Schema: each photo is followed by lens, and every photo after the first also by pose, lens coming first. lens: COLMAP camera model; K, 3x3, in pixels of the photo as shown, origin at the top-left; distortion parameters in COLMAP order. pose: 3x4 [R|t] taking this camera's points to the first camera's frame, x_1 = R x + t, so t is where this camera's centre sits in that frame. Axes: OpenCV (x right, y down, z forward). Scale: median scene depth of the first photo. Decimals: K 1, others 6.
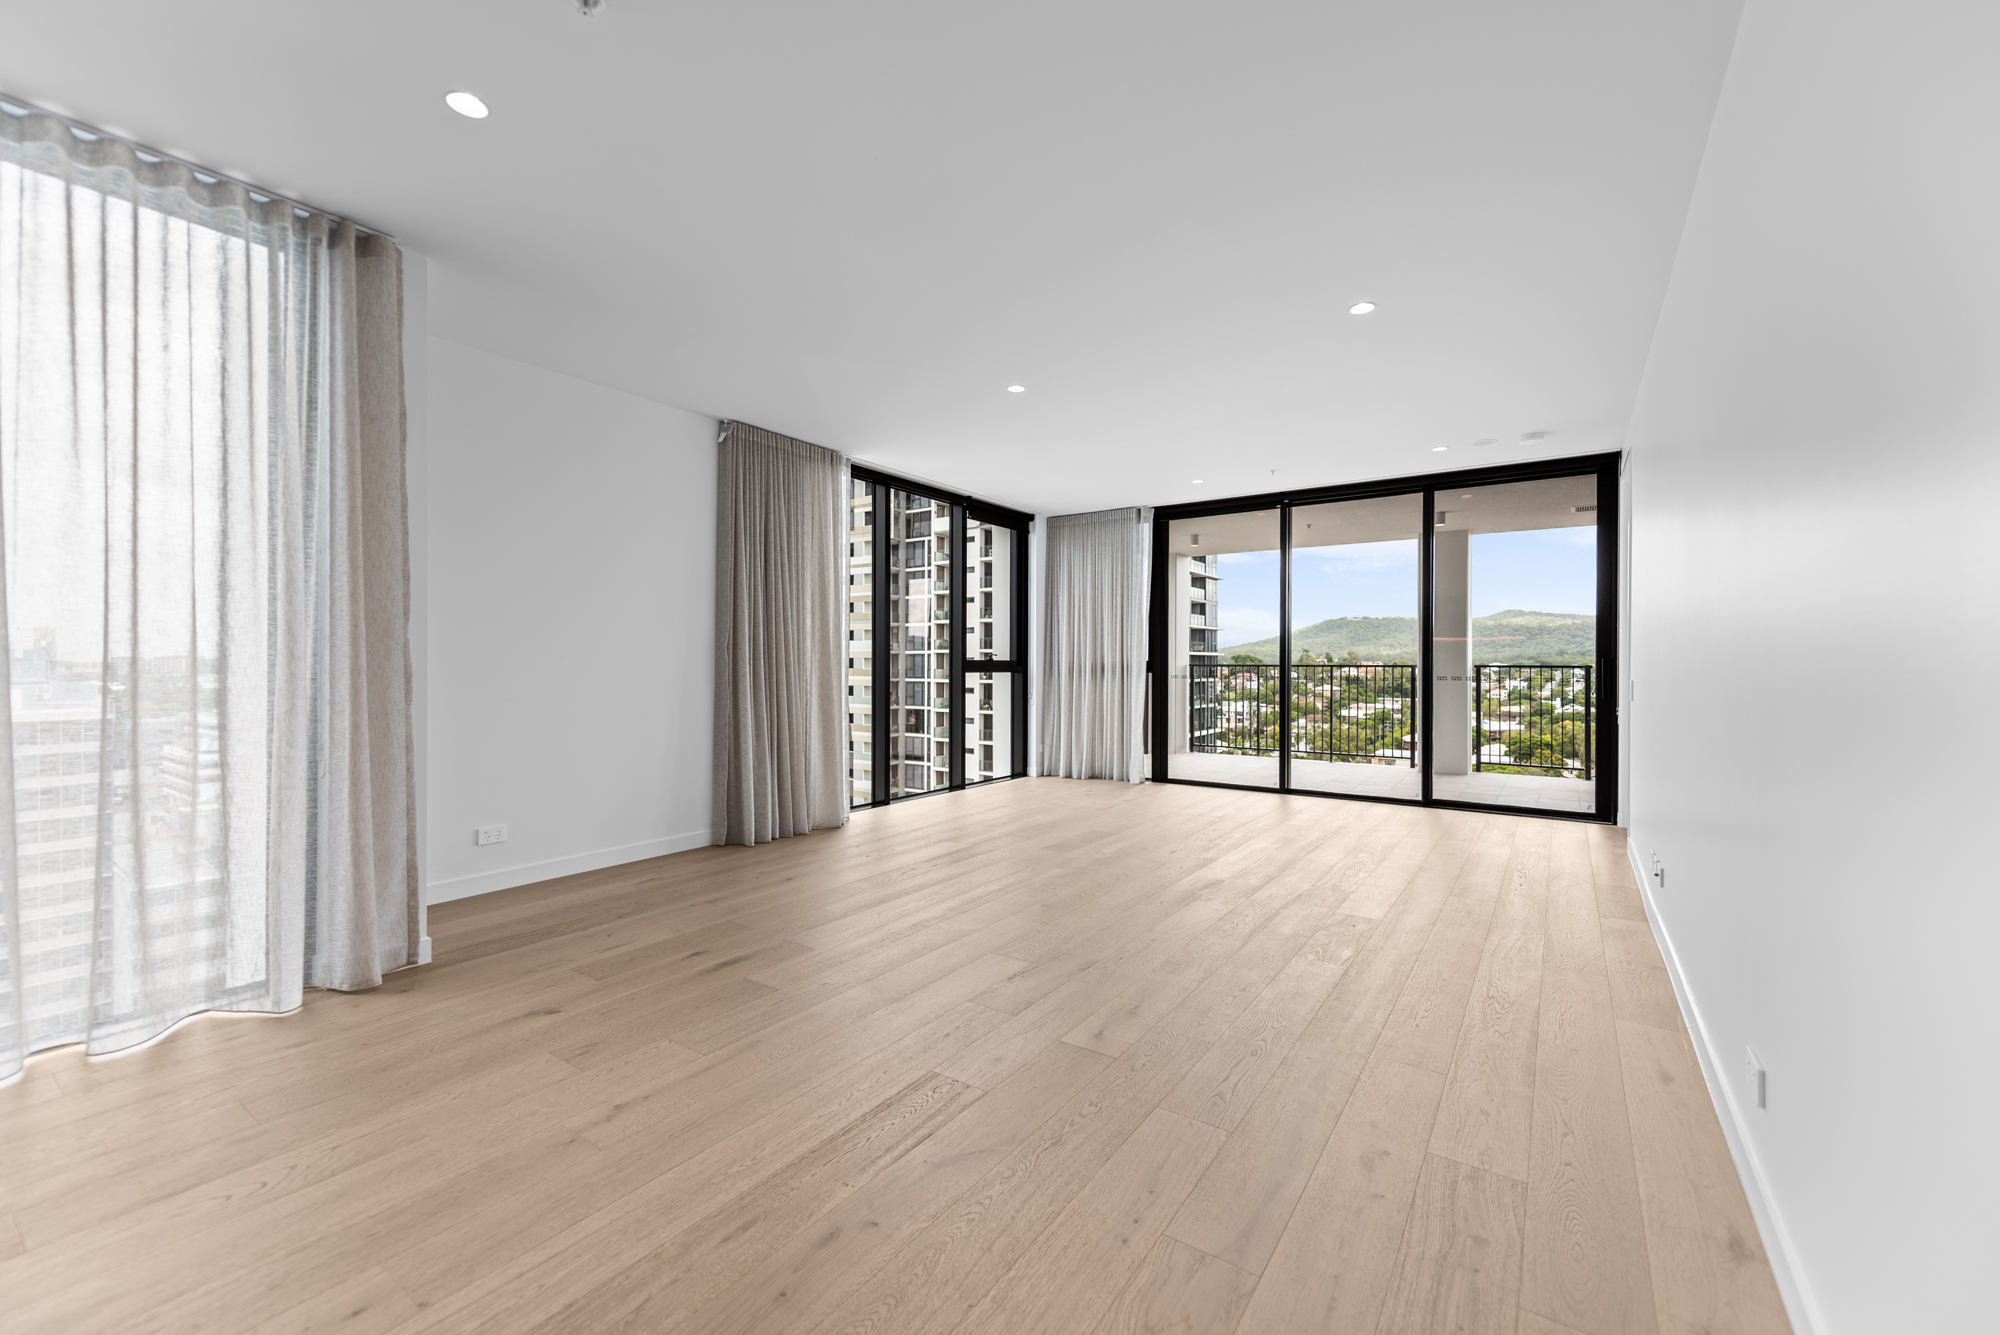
lens RADIAL K [[792.0, 0, 1015.7], [0, 792.0, 665.7], [0, 0, 1]] dist [0.016592, -0.001373]
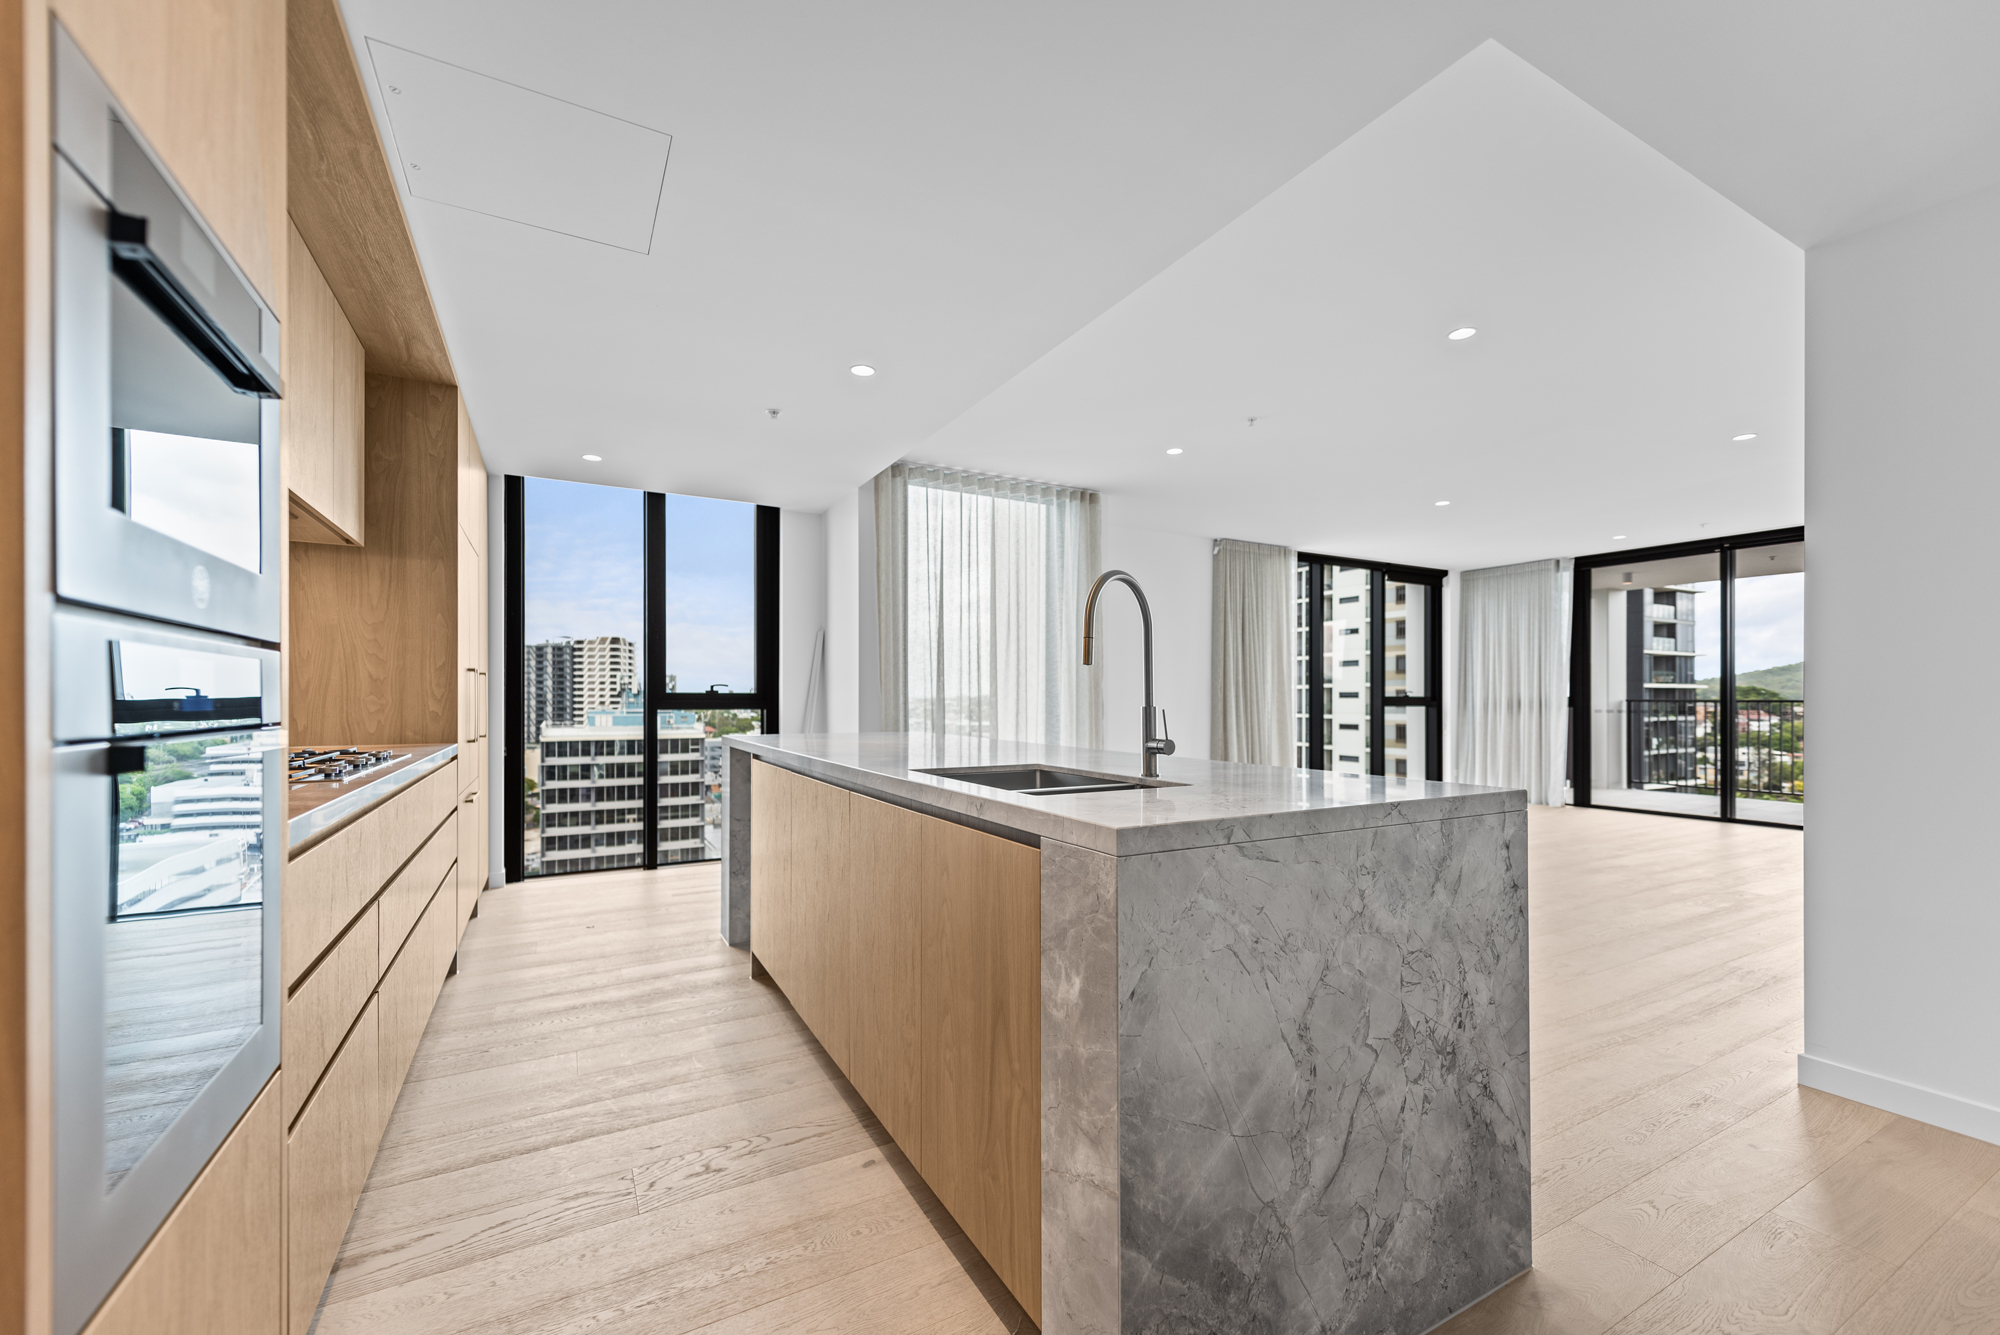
lens RADIAL K [[792.0, 0, 1003.3], [0, 792.0, 692.2], [0, 0, 1]] dist [0.016592, -0.001373]
pose [[0.892305, -0.004724, -0.451408, -0.031631], [-0.000008, 0.999945, -0.010481, -0.000860], [0.451433, 0.009355, 0.892256, -0.329806]]
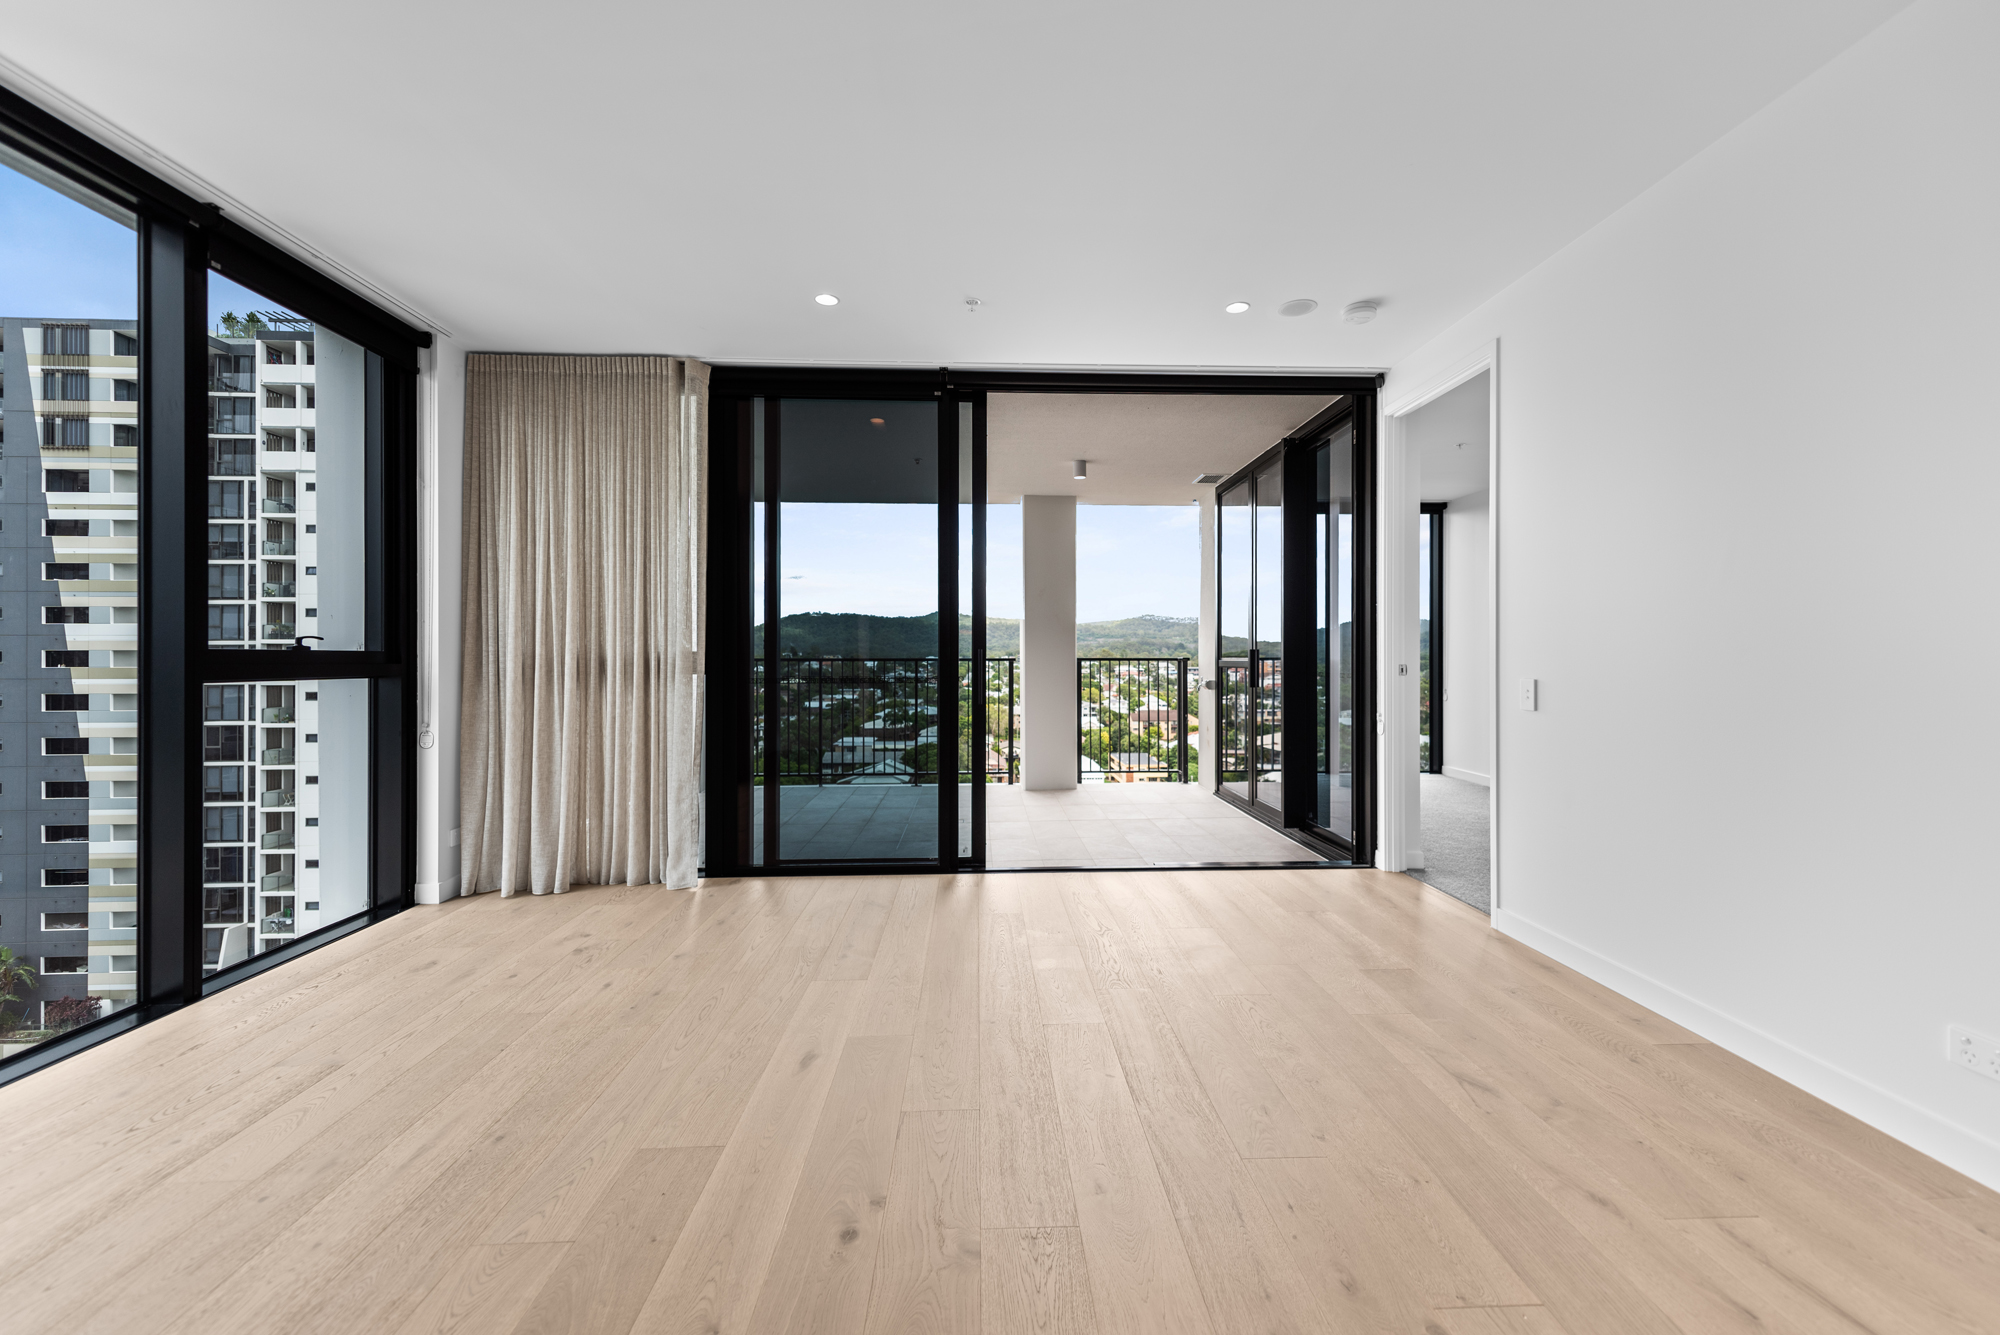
lens RADIAL K [[792.0, 0, 1003.2], [0, 792.0, 657.4], [0, 0, 1]] dist [0.016592, -0.001373]
pose [[0.803893, -0.002872, 0.594768, 0.013176], [0.004519, 0.999989, -0.001280, -0.001211], [-0.594757, 0.003717, 0.803897, 0.430288]]
